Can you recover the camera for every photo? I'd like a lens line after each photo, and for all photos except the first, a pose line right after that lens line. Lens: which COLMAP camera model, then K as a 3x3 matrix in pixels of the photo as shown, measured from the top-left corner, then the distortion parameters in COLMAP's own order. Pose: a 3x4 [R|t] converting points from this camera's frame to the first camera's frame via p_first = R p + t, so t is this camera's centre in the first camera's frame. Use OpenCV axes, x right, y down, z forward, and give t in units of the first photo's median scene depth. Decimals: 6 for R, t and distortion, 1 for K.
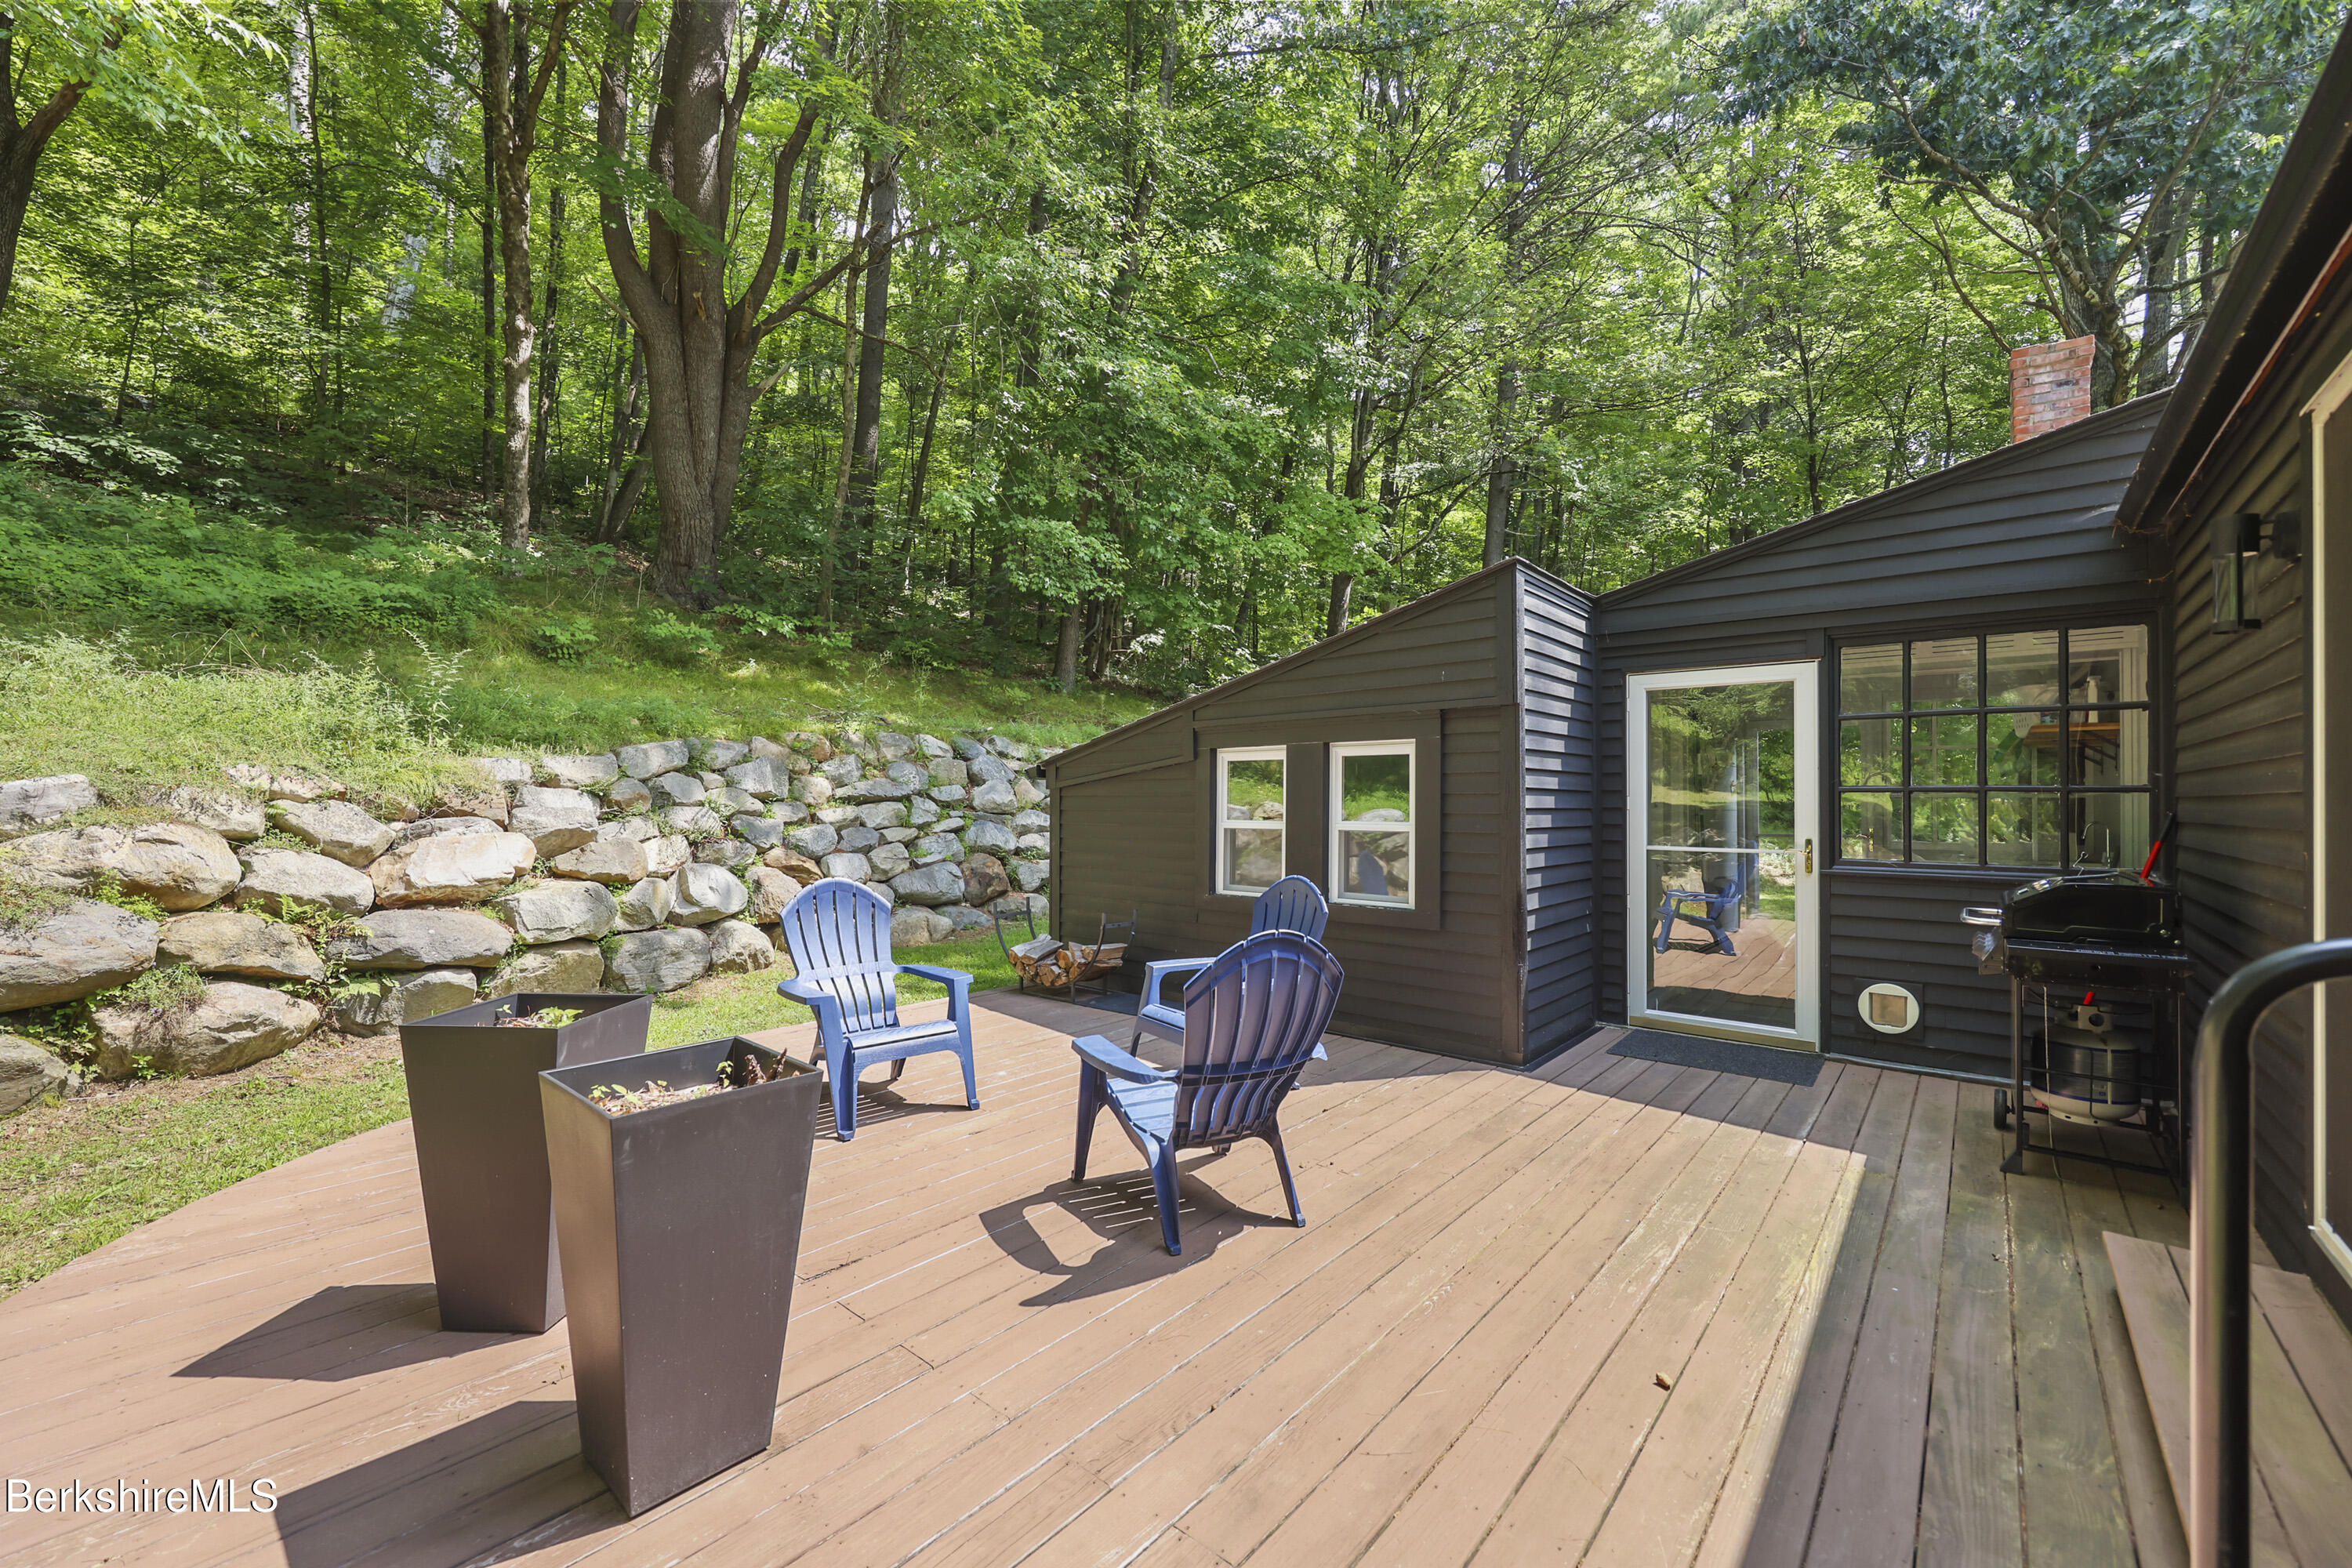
lens RADIAL K [[960.5, 0, 1175.7], [0, 960.5, 794.0], [0, 0, 1]] dist [-0.003852, -0.000082]
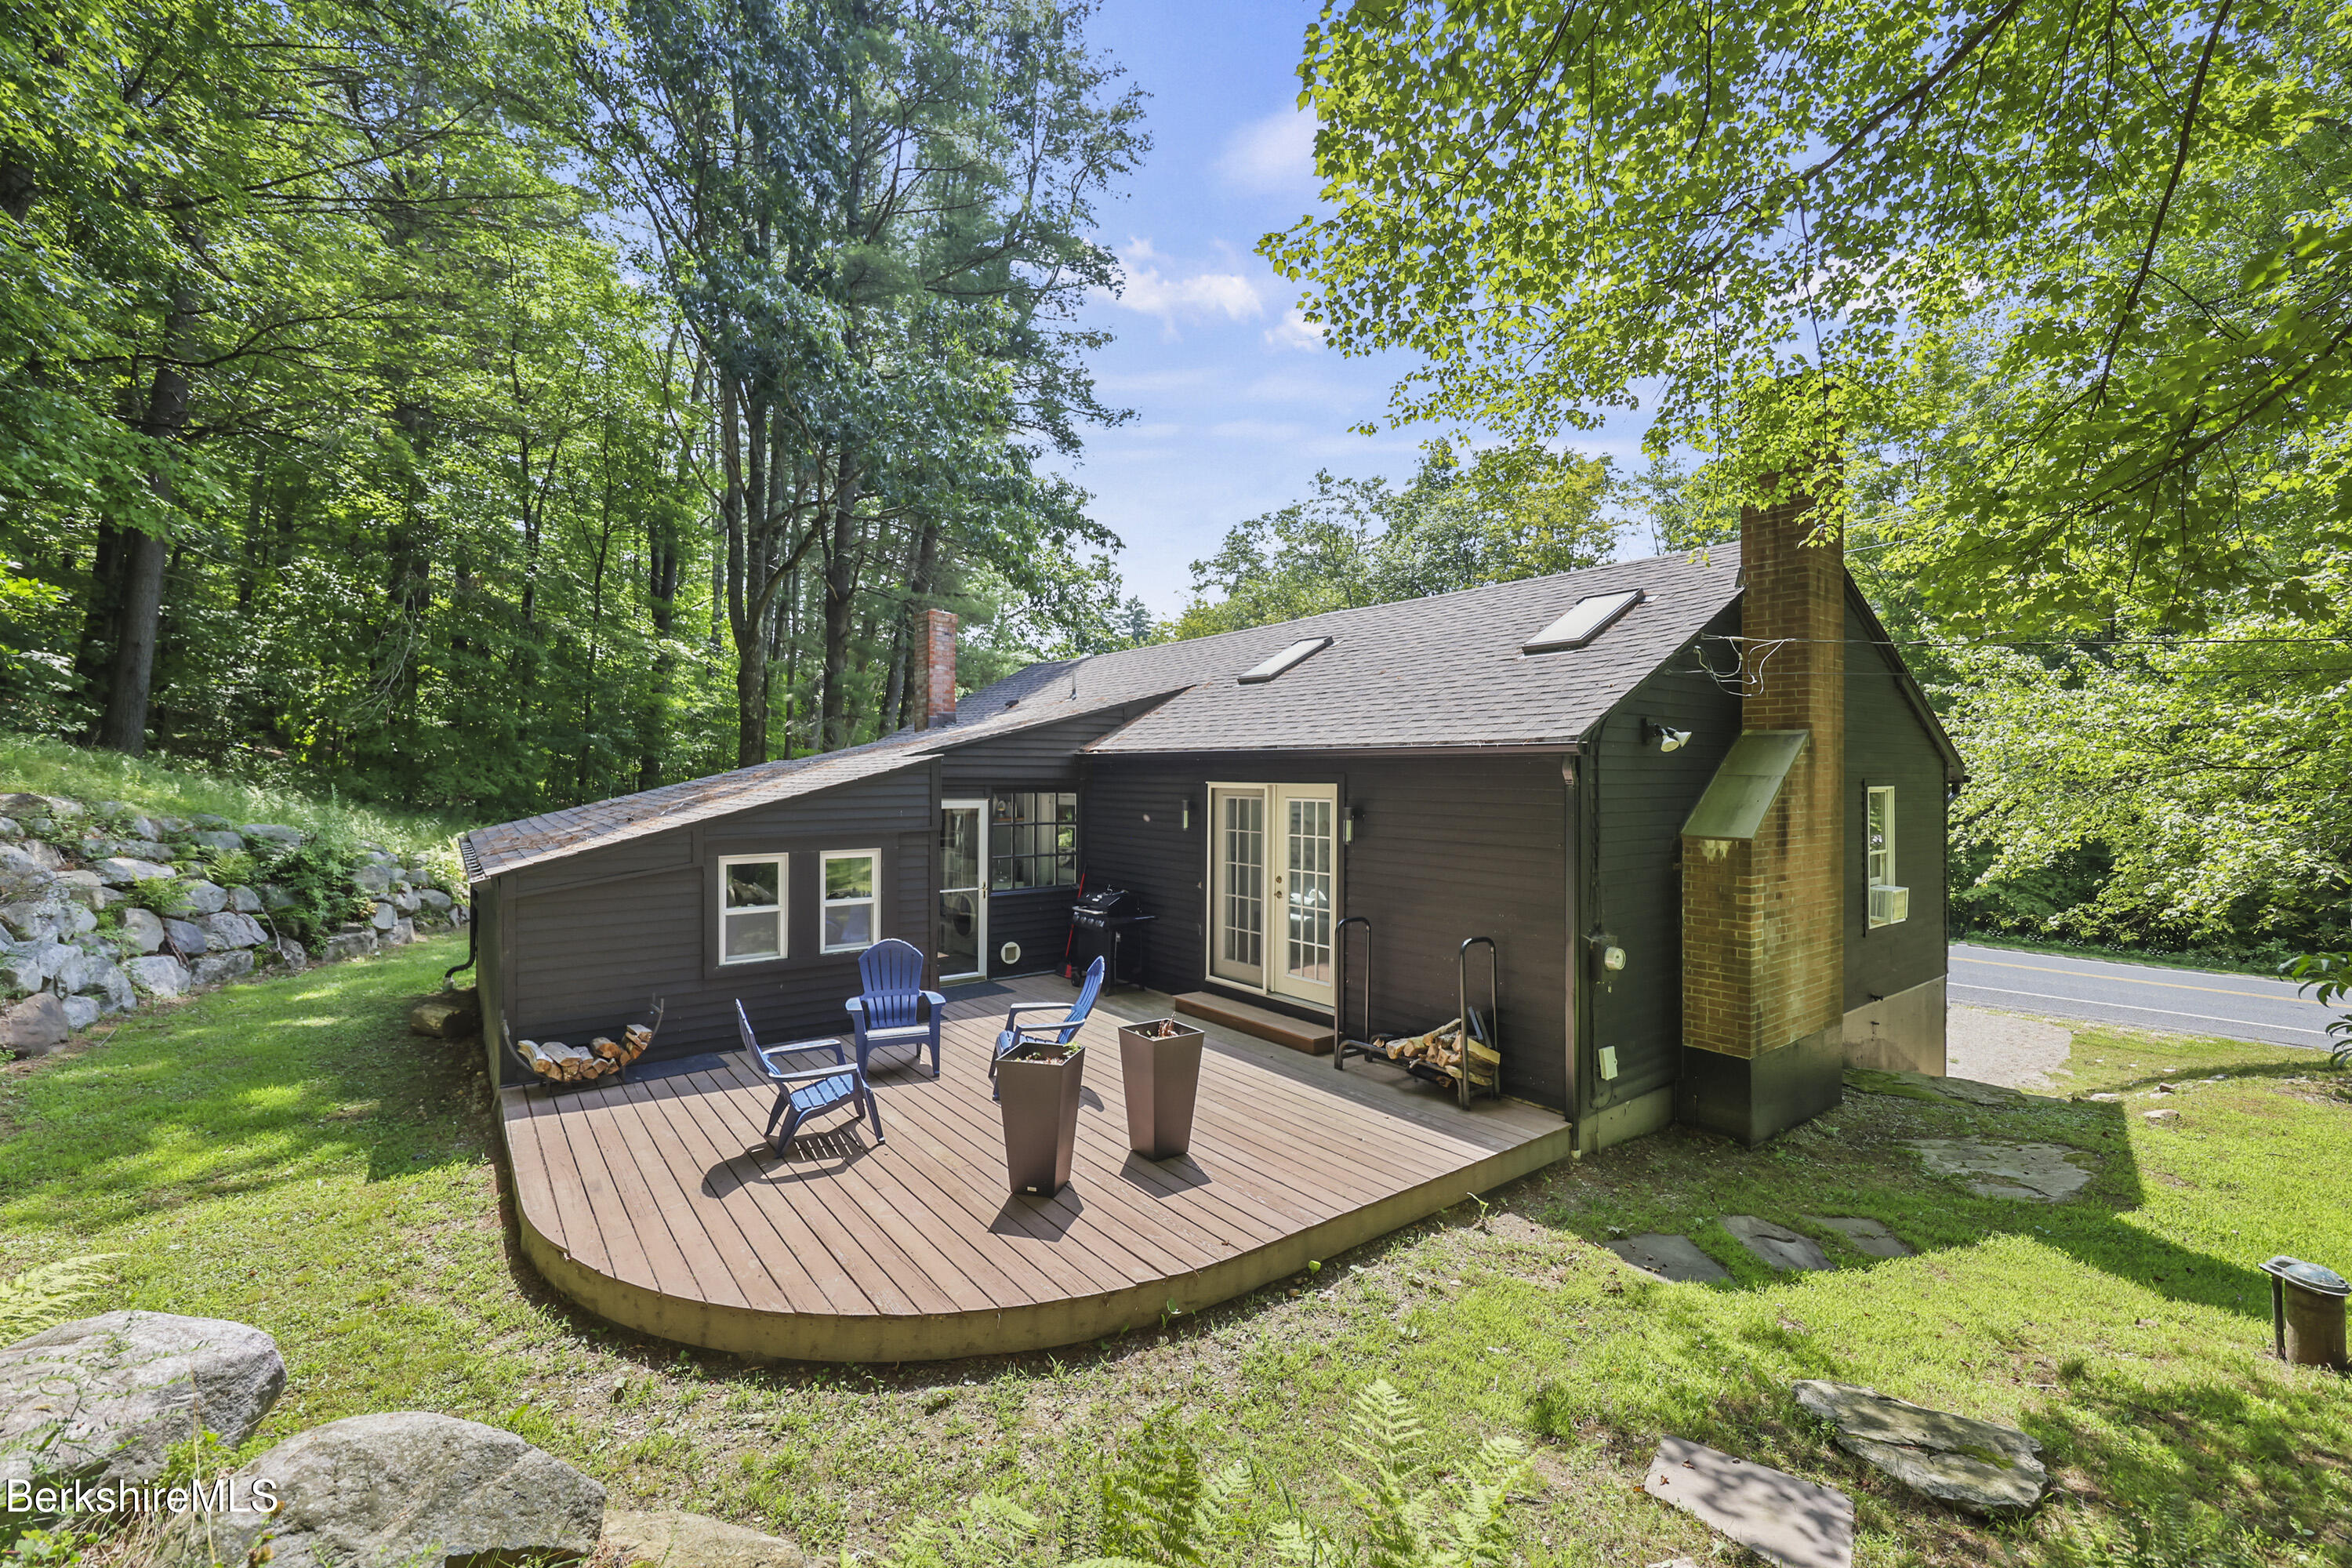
lens RADIAL K [[960.5, 0, 1164.6], [0, 960.5, 769.5], [0, 0, 1]] dist [-0.003852, -0.000082]
pose [[0.216514, 0.002268, 0.976277, -1.169772], [-0.010169, 0.999948, -0.000068, -0.181203], [-0.976226, -0.009913, 0.216526, 0.108372]]
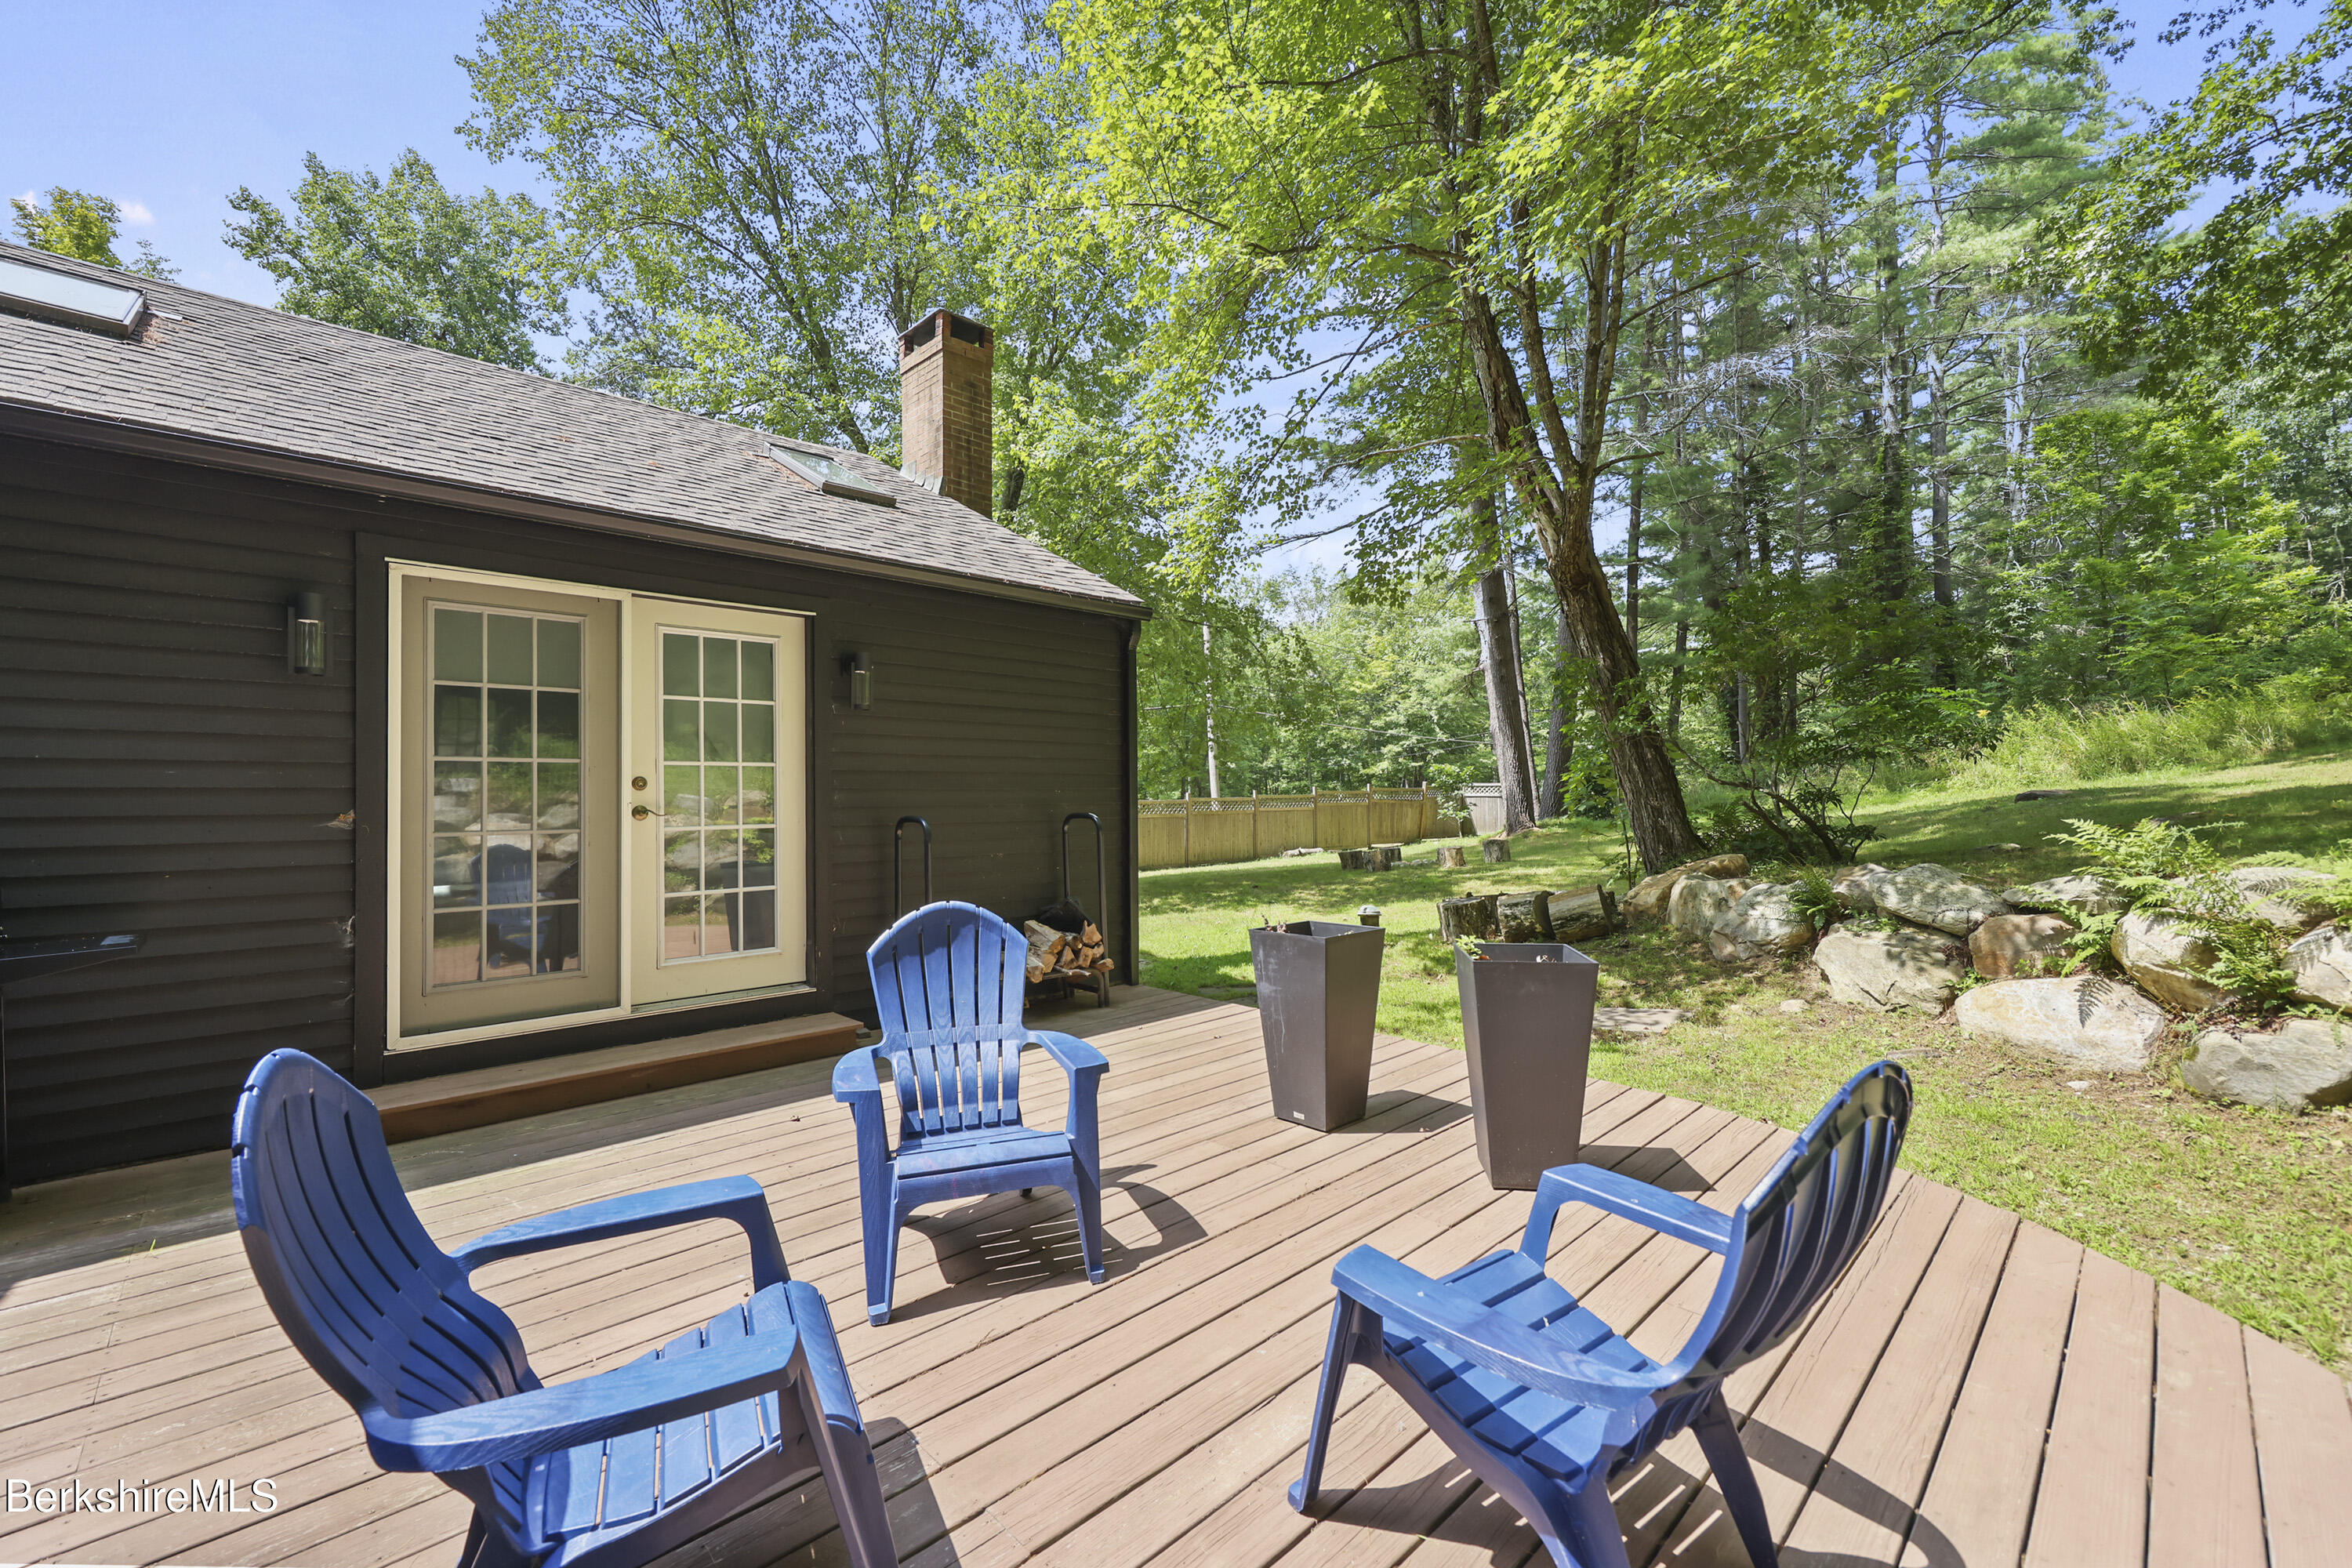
lens RADIAL K [[960.5, 0, 1169.5], [0, 960.5, 783.6], [0, 0, 1]] dist [-0.003852, -0.000082]
pose [[-0.994507, -0.000059, 0.104666, -0.136800], [-0.001724, 0.999873, -0.015817, 0.005723], [-0.104651, -0.015910, -0.994382, 1.004728]]
